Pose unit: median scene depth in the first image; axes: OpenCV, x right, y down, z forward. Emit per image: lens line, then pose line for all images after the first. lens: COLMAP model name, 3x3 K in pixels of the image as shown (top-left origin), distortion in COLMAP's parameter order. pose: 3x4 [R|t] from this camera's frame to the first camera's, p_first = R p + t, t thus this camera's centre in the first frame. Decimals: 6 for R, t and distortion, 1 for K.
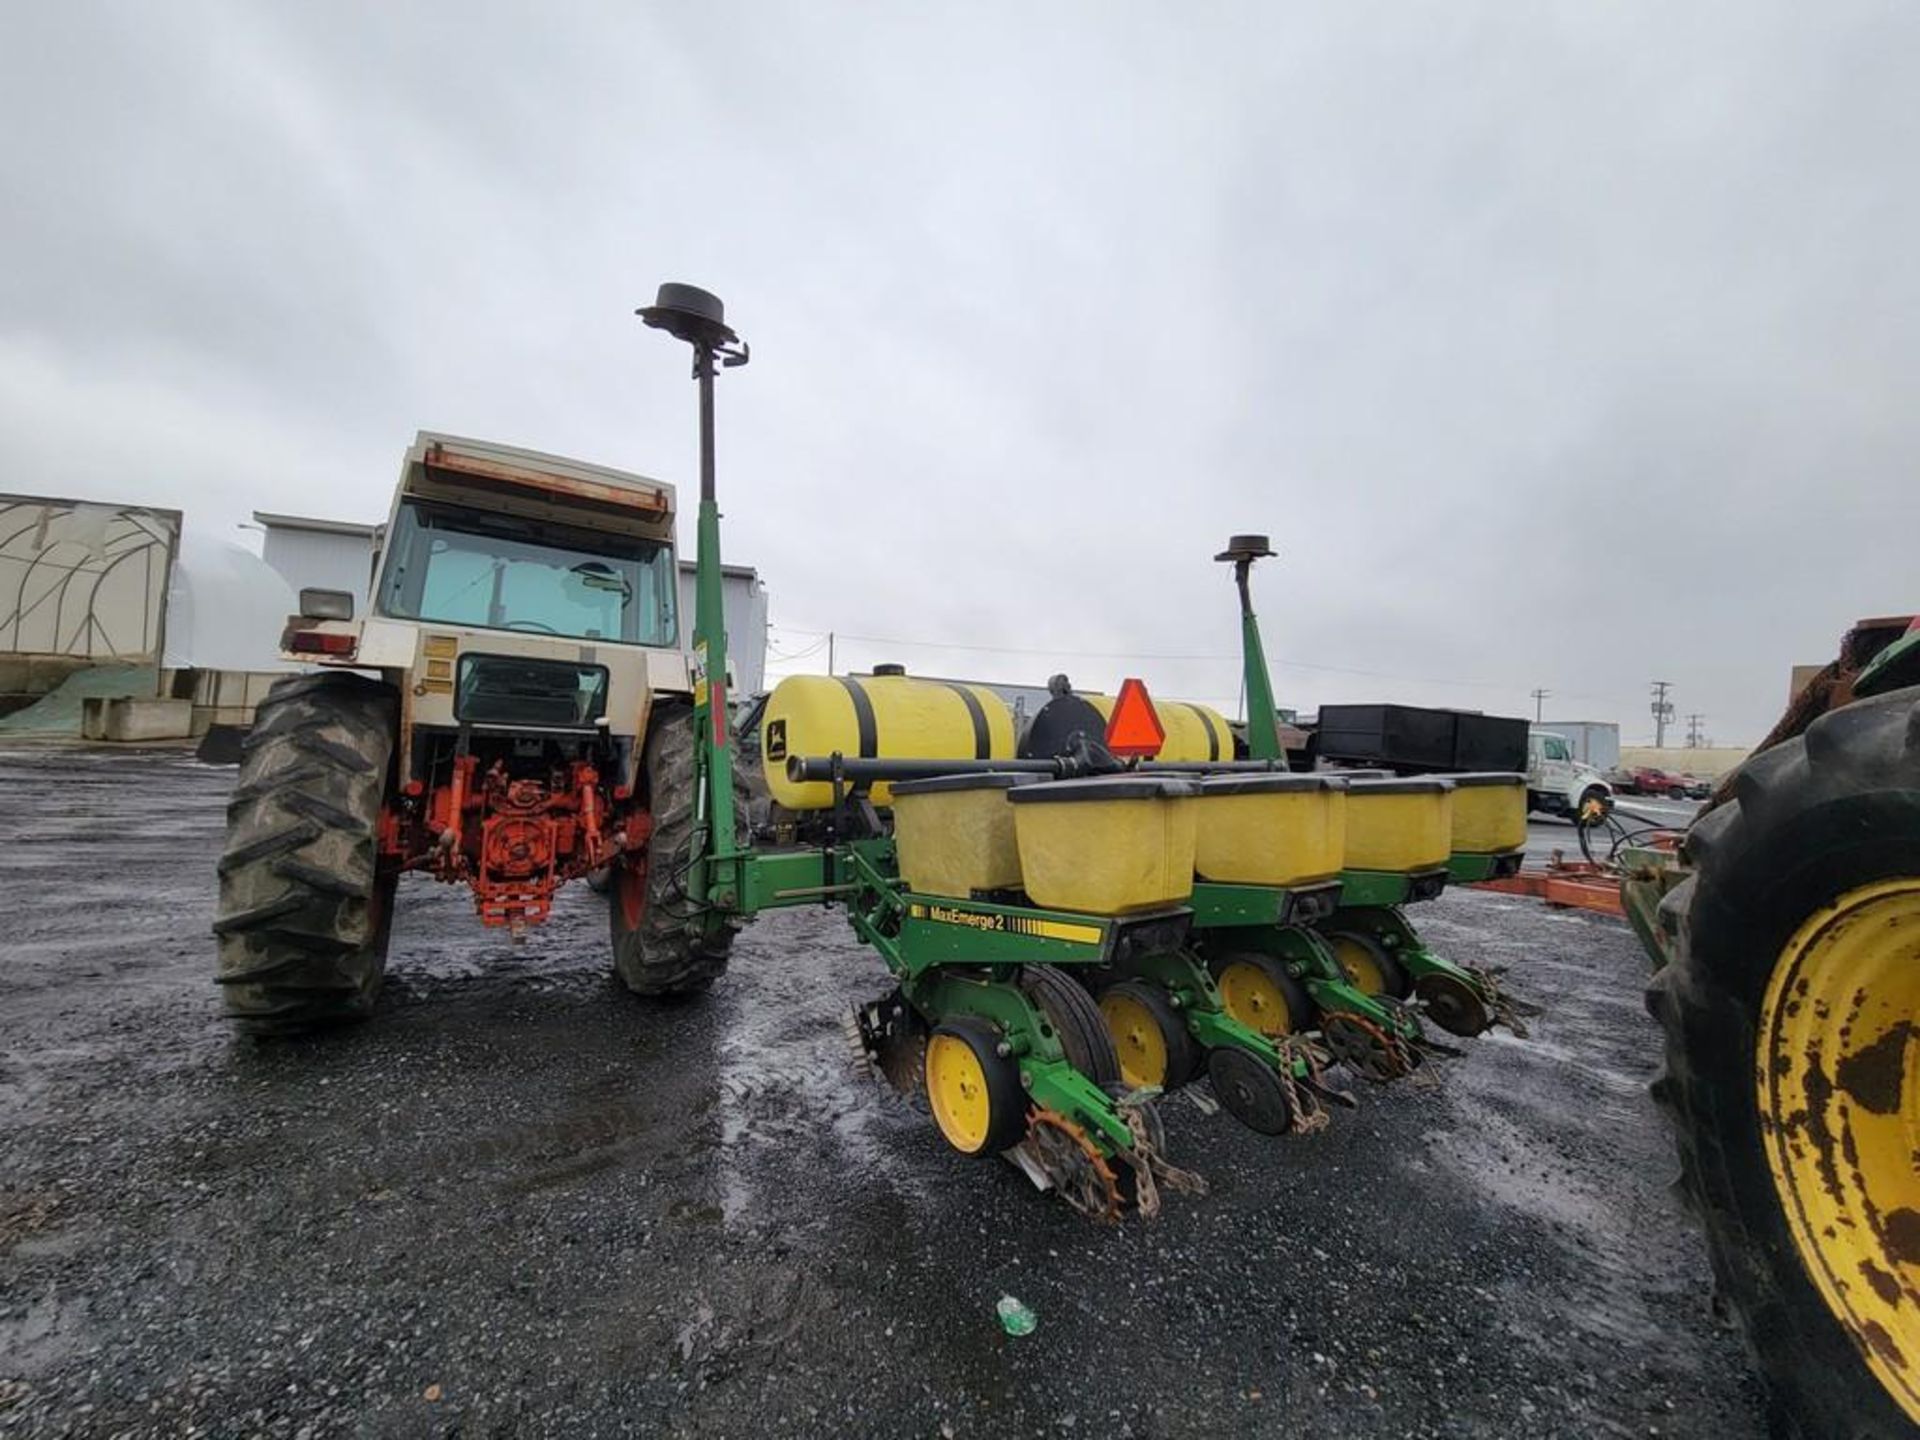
lens RADIAL K [[776.5, 0, 957.9], [0, 776.5, 707.6], [0, 0, 1]] dist [-0.000143, 0.000190]
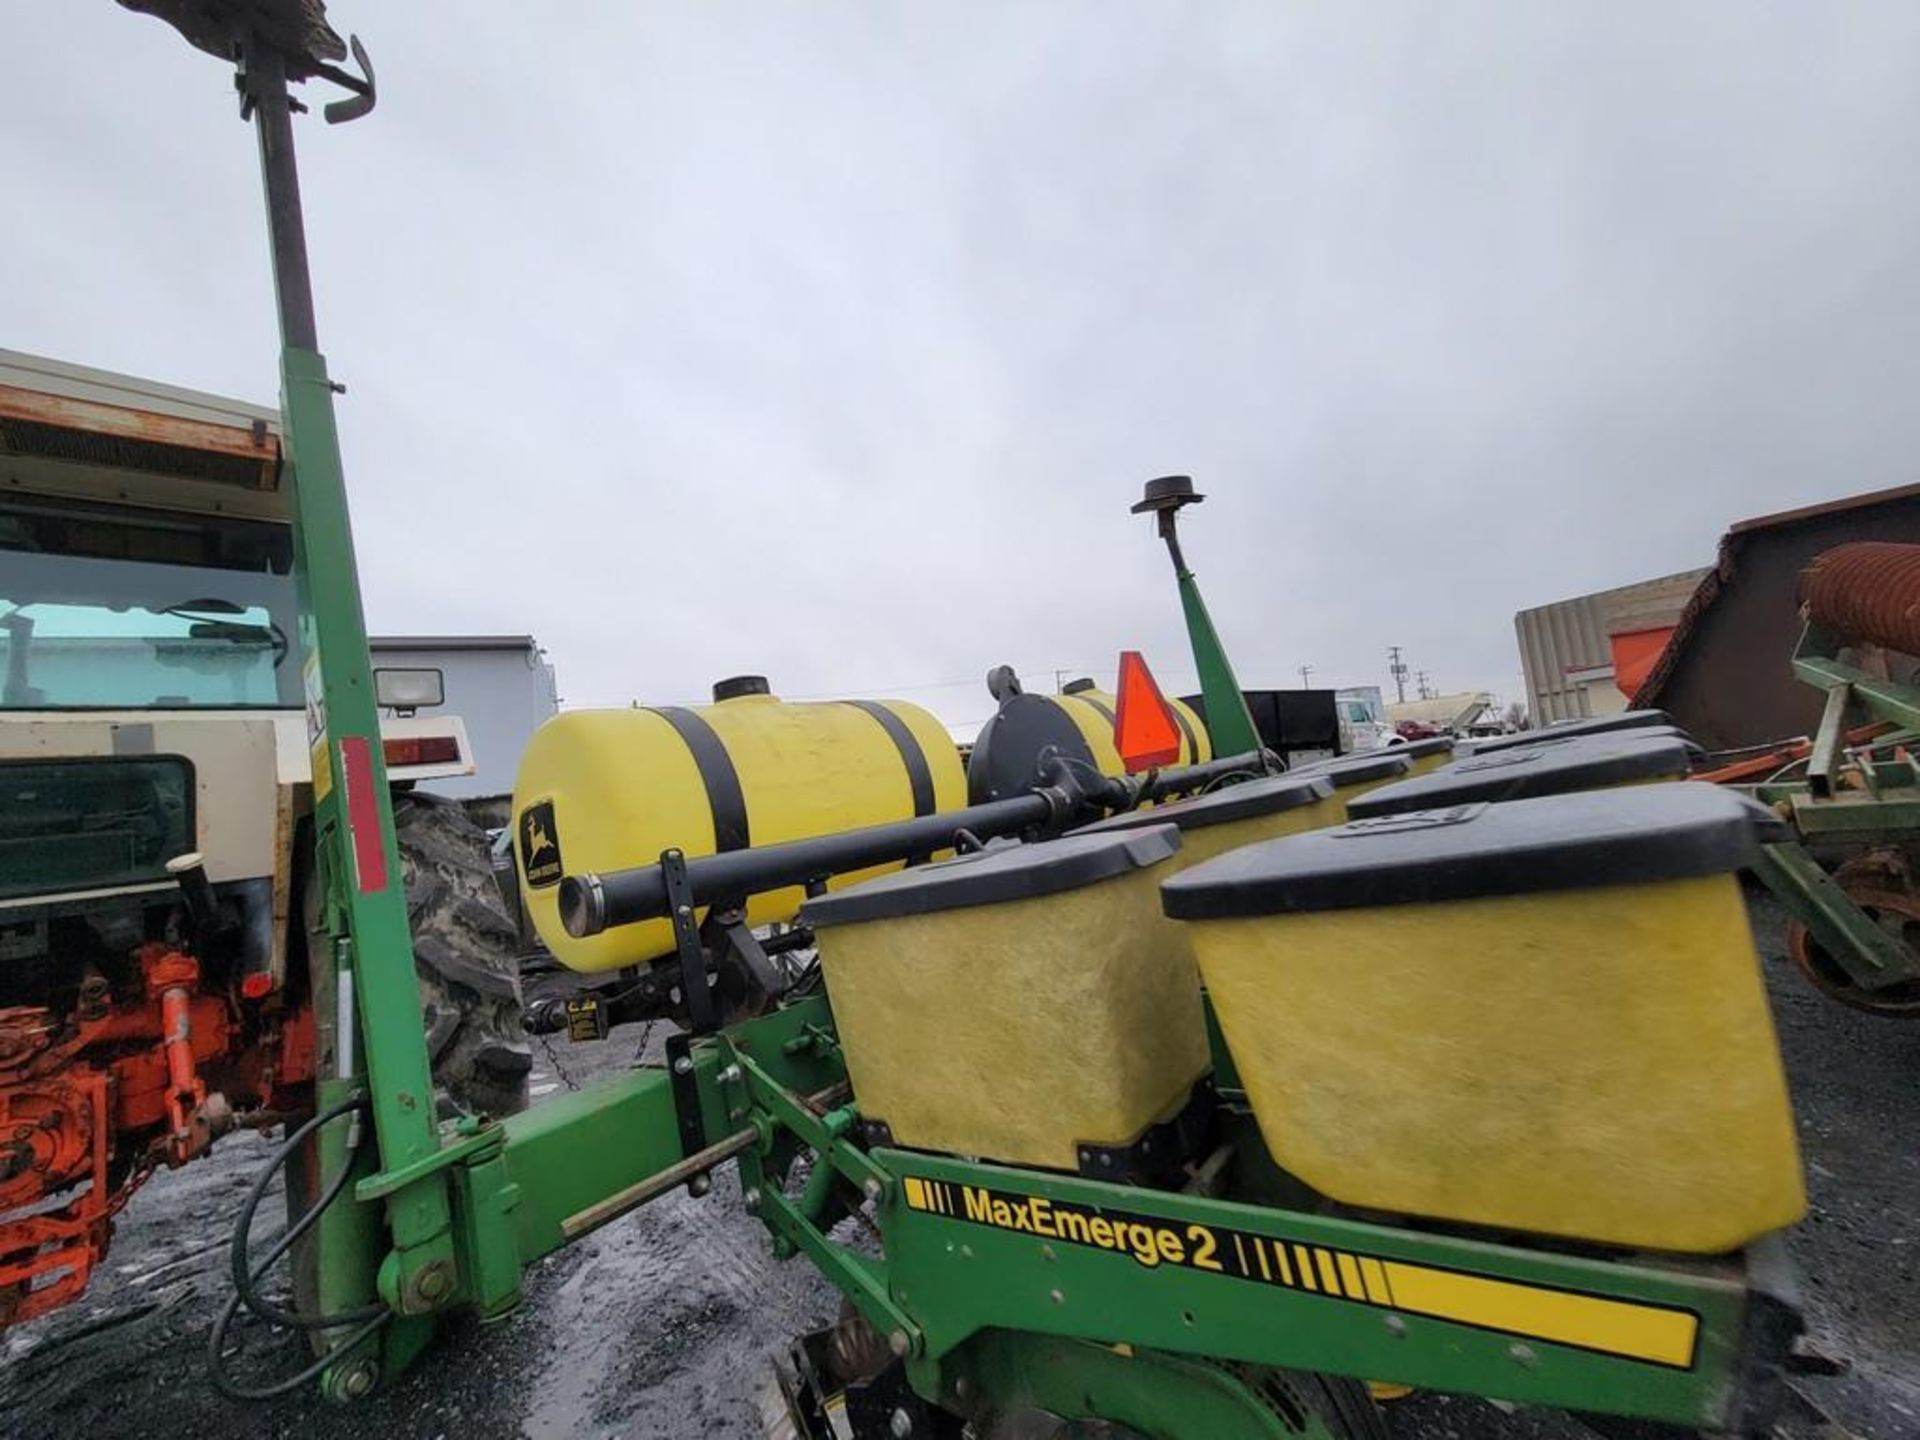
lens RADIAL K [[780.3, 0, 960.8], [0, 780.3, 714.0], [0, 0, 1]] dist [-0.002959, 0.000447]
pose [[0.964064, -0.138290, 0.226839, -0.096476], [0.147952, 0.988651, -0.026075, 0.015813], [-0.220659, 0.058699, 0.973583, 0.584557]]
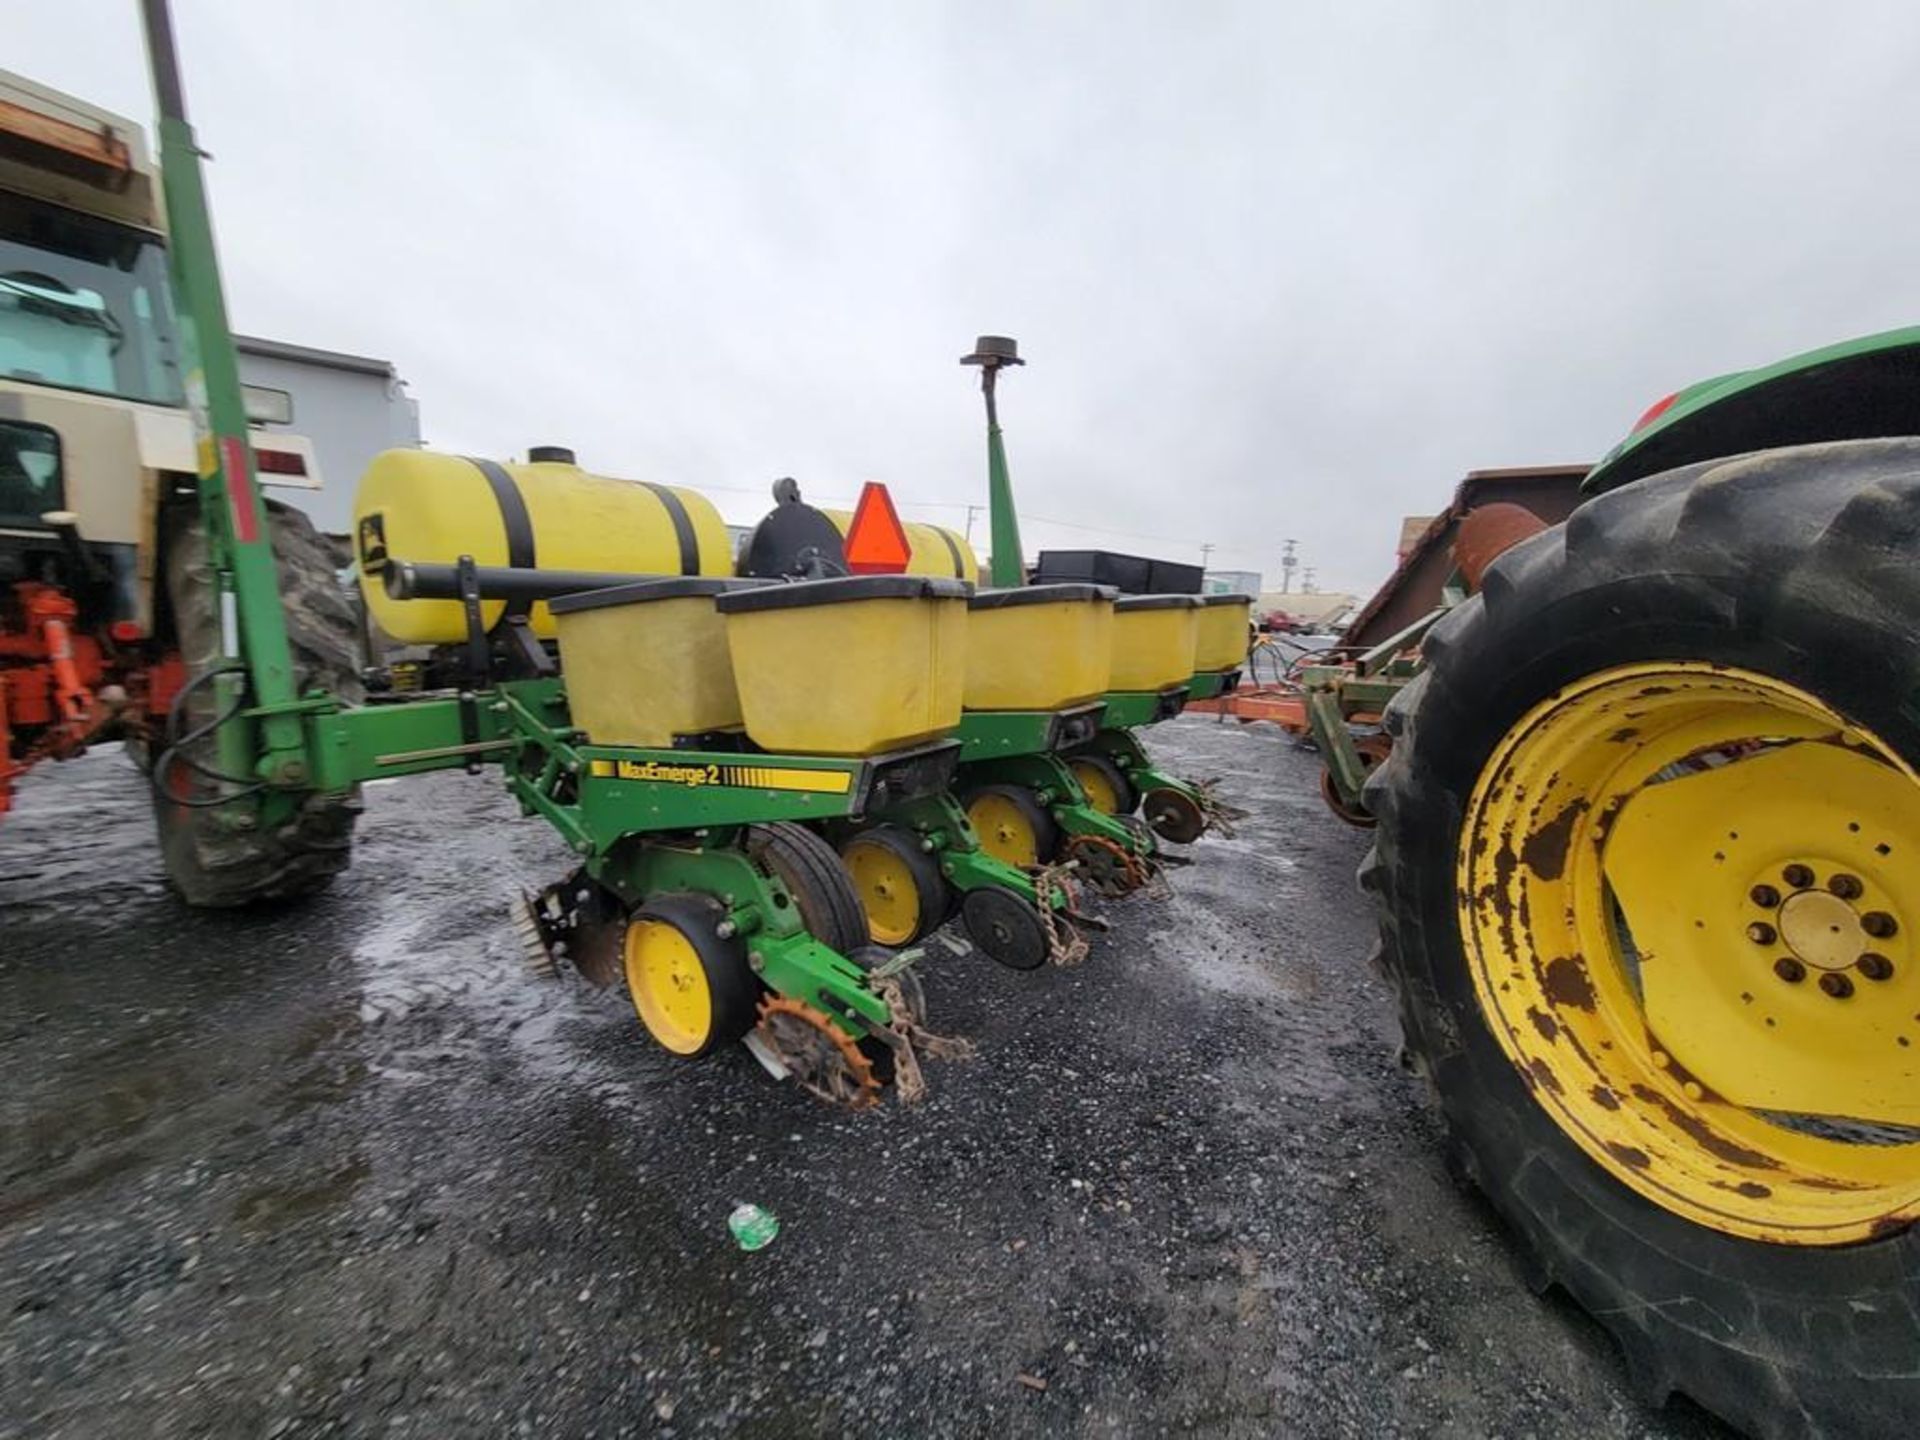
lens RADIAL K [[776.5, 0, 957.9], [0, 776.5, 707.6], [0, 0, 1]] dist [-0.000143, 0.000190]
pose [[0.942447, -0.049516, 0.330669, 0.028380], [-0.015484, 0.981449, 0.191096, 0.058654], [-0.333997, -0.185218, 0.924197, 0.213331]]
